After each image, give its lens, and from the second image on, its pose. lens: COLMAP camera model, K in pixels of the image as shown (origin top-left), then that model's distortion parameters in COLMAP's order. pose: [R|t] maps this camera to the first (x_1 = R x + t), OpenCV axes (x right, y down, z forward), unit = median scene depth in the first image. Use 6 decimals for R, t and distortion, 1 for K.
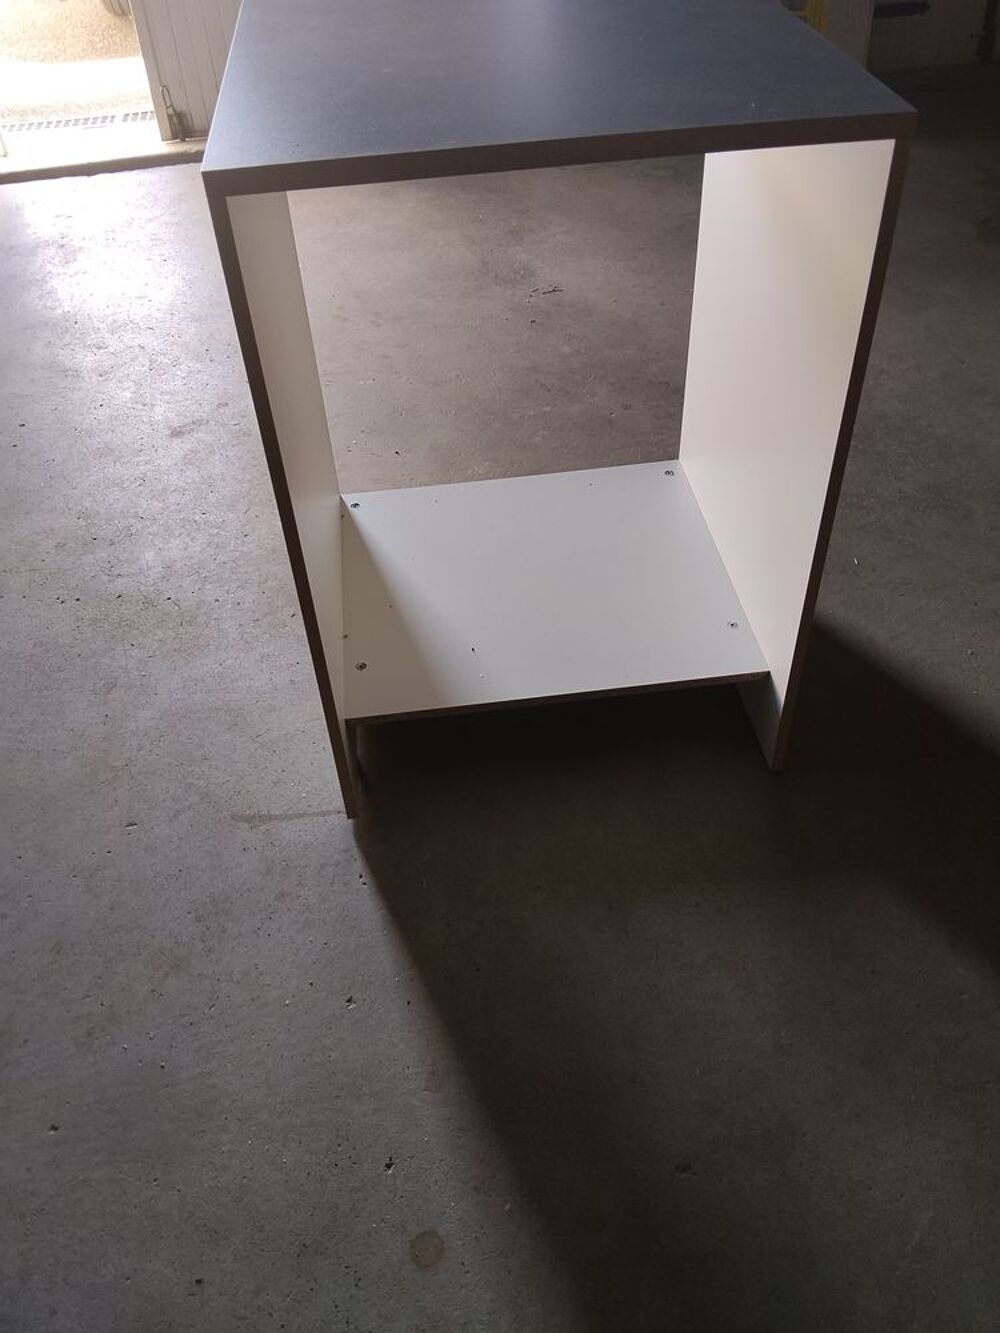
lens RADIAL K [[1101.1, 0, 491.4], [0, 1101.1, 650.7], [0, 0, 1]] dist [0.062584, -0.181827]
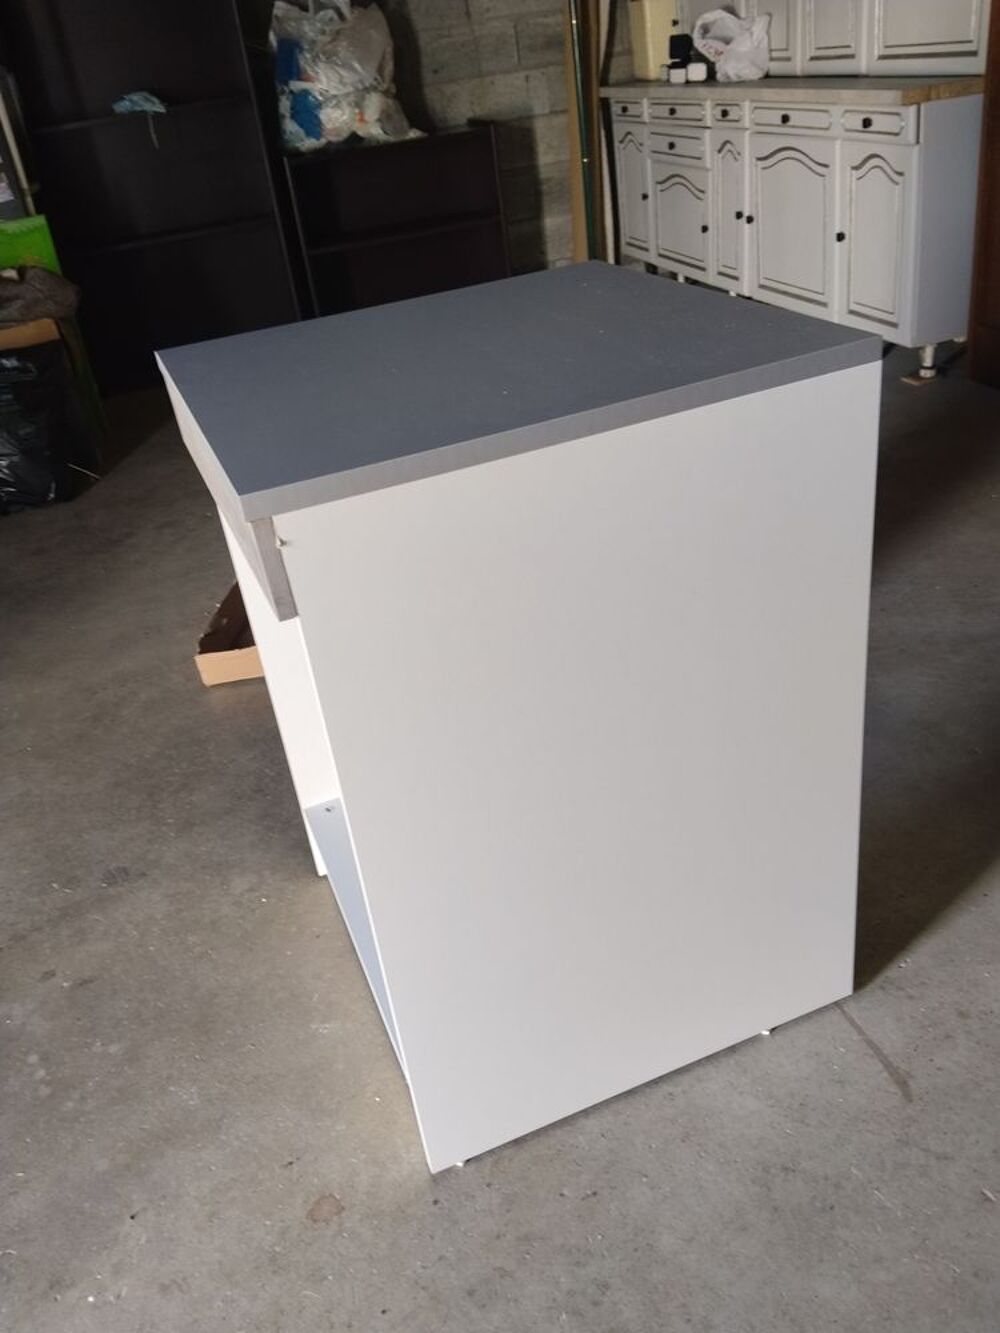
lens RADIAL K [[1101.1, 0, 491.4], [0, 1101.1, 650.7], [0, 0, 1]] dist [0.062584, -0.181827]
pose [[-0.241950, -0.400332, 0.883852, -0.583396], [0.757011, 0.491932, 0.430044, -0.477290], [-0.606955, 0.773134, 0.184033, 0.585613]]
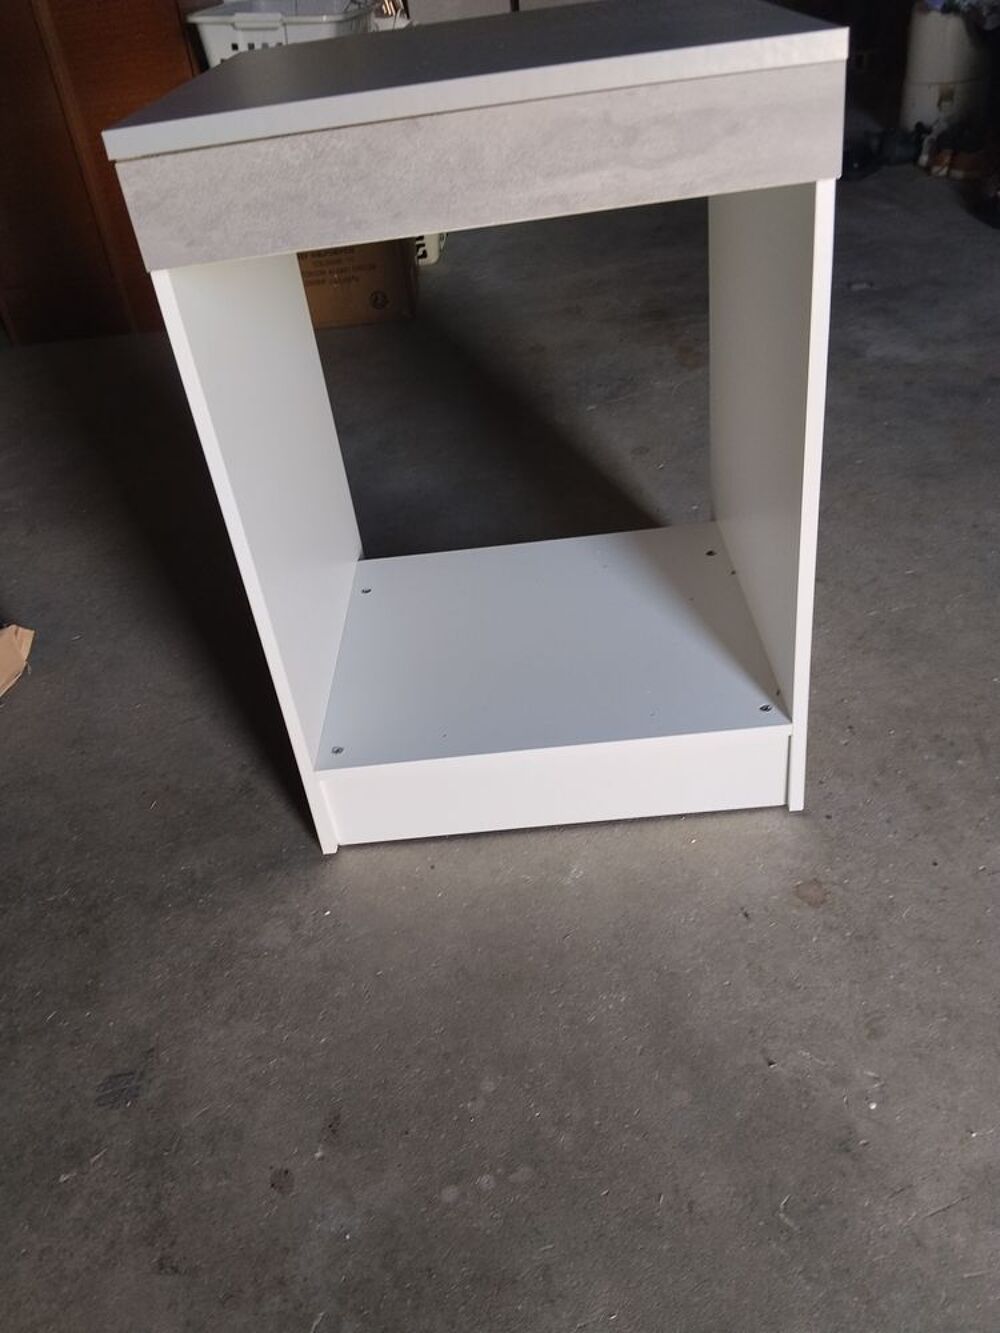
lens RADIAL K [[1097.5, 0, 494.9], [0, 1097.5, 665.9], [0, 0, 1]] dist [0.107653, -0.271867]
pose [[-0.978882, 0.081729, 0.187377, -0.078864], [0.200626, 0.208184, 0.957292, -0.785598], [0.039229, 0.974669, -0.220185, 1.014963]]
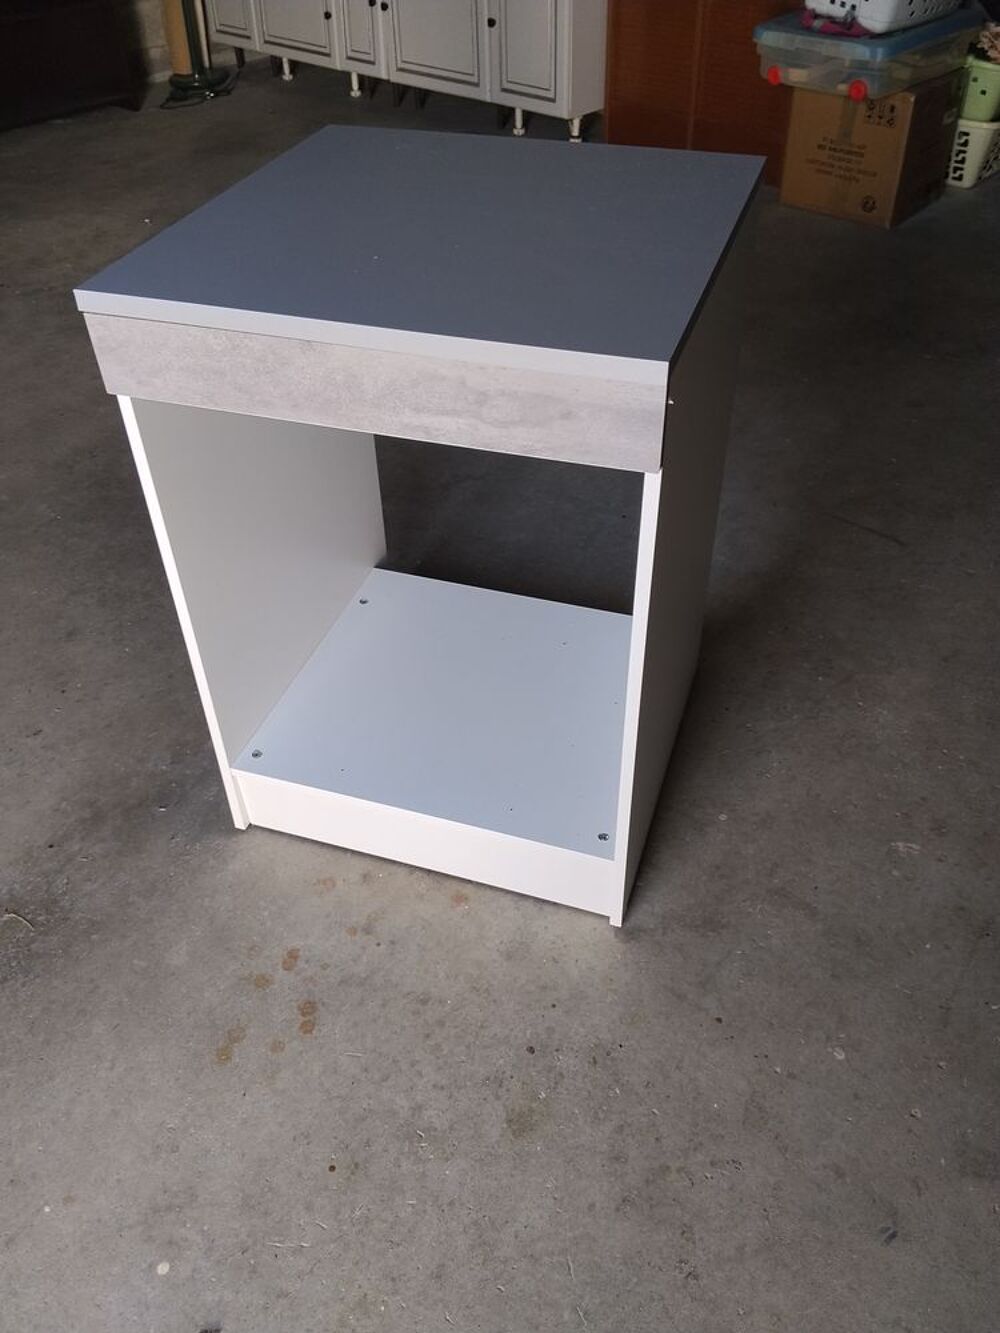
lens RADIAL K [[1097.5, 0, 494.9], [0, 1097.5, 665.9], [0, 0, 1]] dist [0.107653, -0.271867]
pose [[-0.905252, -0.220258, 0.363324, -0.288775], [0.335104, 0.155569, 0.929249, -0.846027], [-0.261196, 0.962956, -0.067020, 0.859006]]
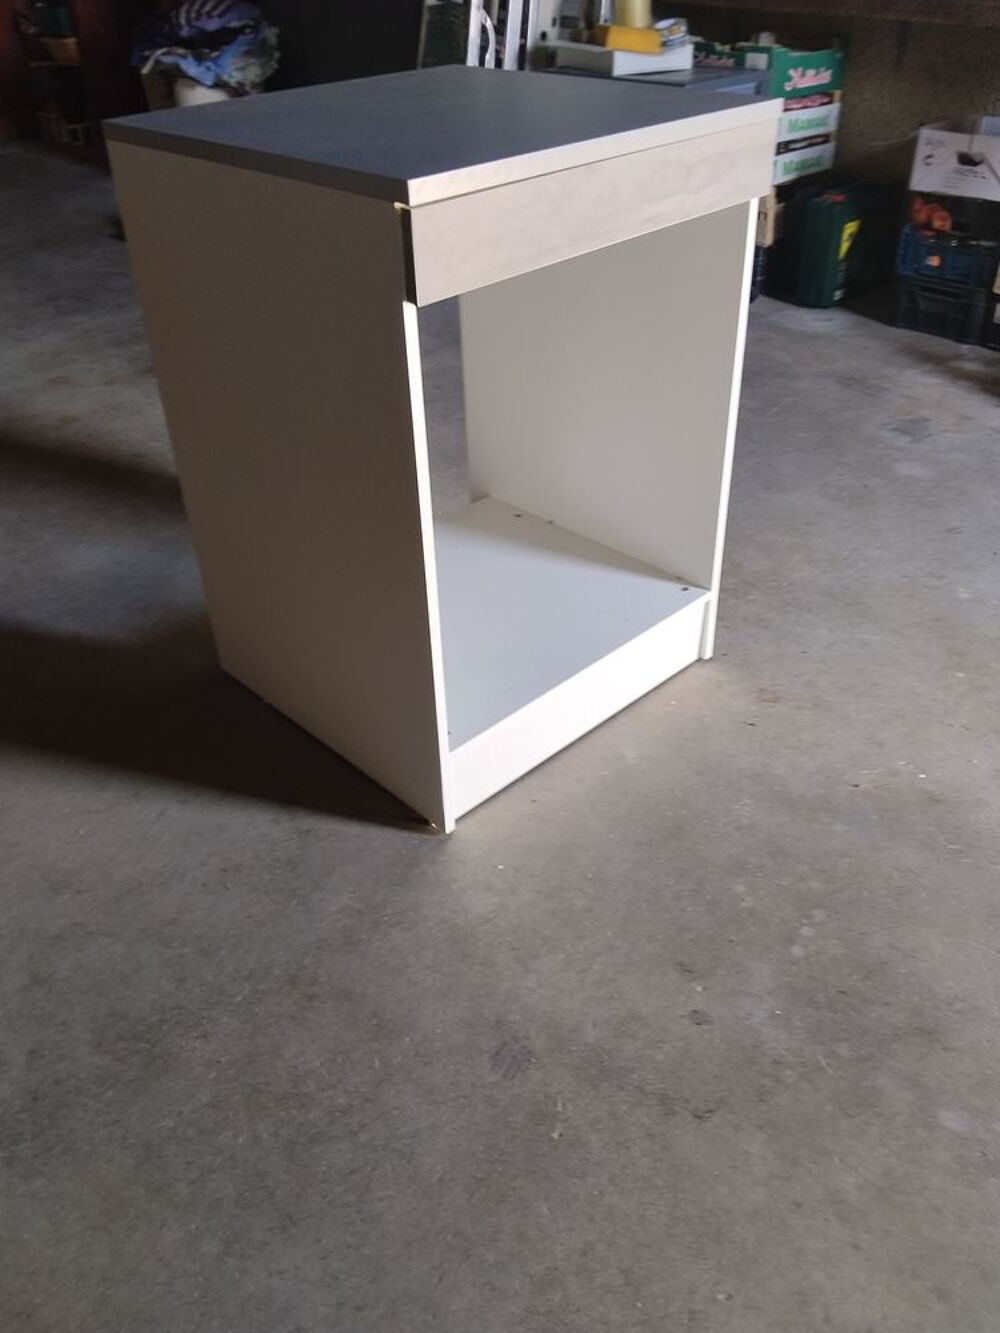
lens RADIAL K [[1097.5, 0, 494.9], [0, 1097.5, 665.9], [0, 0, 1]] dist [0.107653, -0.271867]
pose [[-0.790860, 0.413592, -0.451089, 0.437984], [-0.355766, 0.289045, 0.888754, -0.837552], [0.497967, 0.863362, -0.081452, 0.951091]]
